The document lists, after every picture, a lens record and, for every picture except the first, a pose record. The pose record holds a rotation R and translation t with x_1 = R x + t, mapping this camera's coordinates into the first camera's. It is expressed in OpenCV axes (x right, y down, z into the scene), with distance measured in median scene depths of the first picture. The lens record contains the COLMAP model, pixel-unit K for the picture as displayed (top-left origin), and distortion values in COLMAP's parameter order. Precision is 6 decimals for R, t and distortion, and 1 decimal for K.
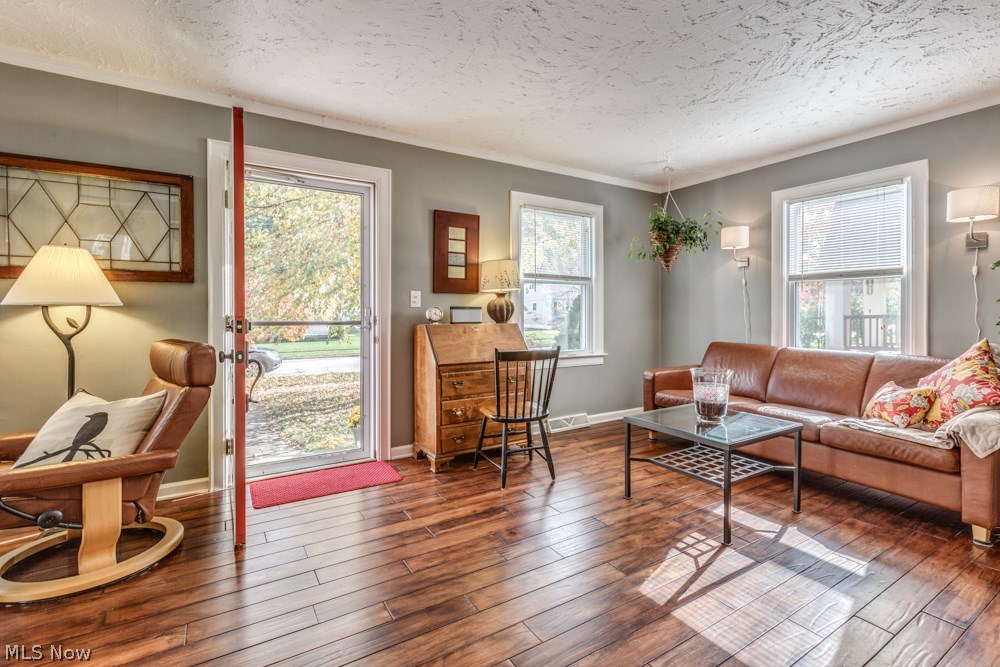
lens RADIAL K [[458.8, 0, 498.6], [0, 458.8, 312.1], [0, 0, 1]] dist [-0.000423, -0.000127]
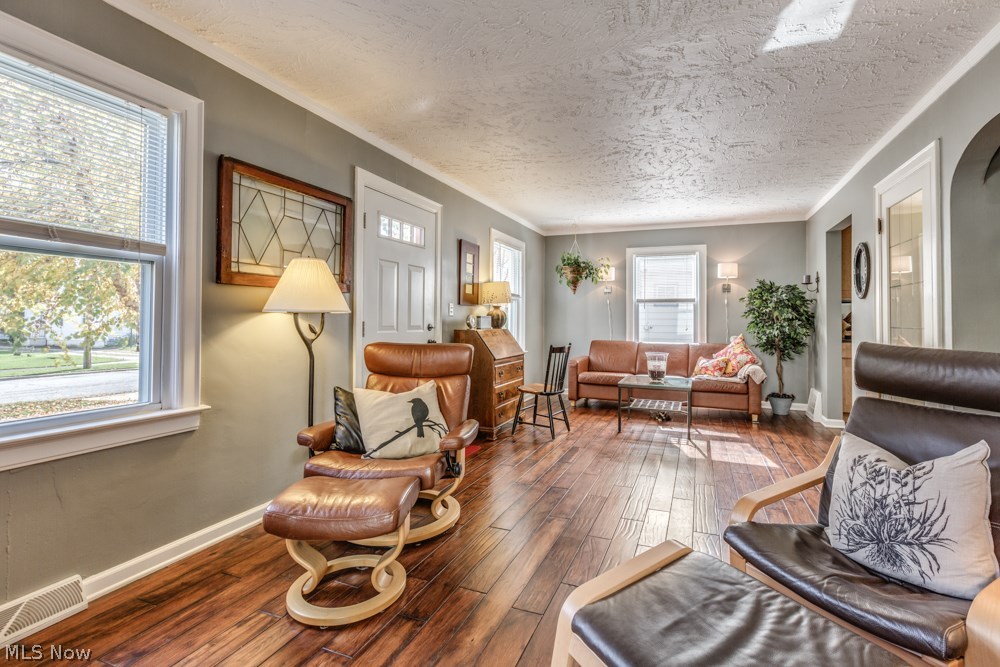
lens RADIAL K [[458.8, 0, 498.6], [0, 458.8, 312.1], [0, 0, 1]] dist [-0.000423, -0.000127]
pose [[0.823102, 0.015123, 0.567692, -0.915016], [-0.005994, 0.999821, -0.017943, 0.000181], [-0.567862, 0.011366, 0.823045, -0.119647]]
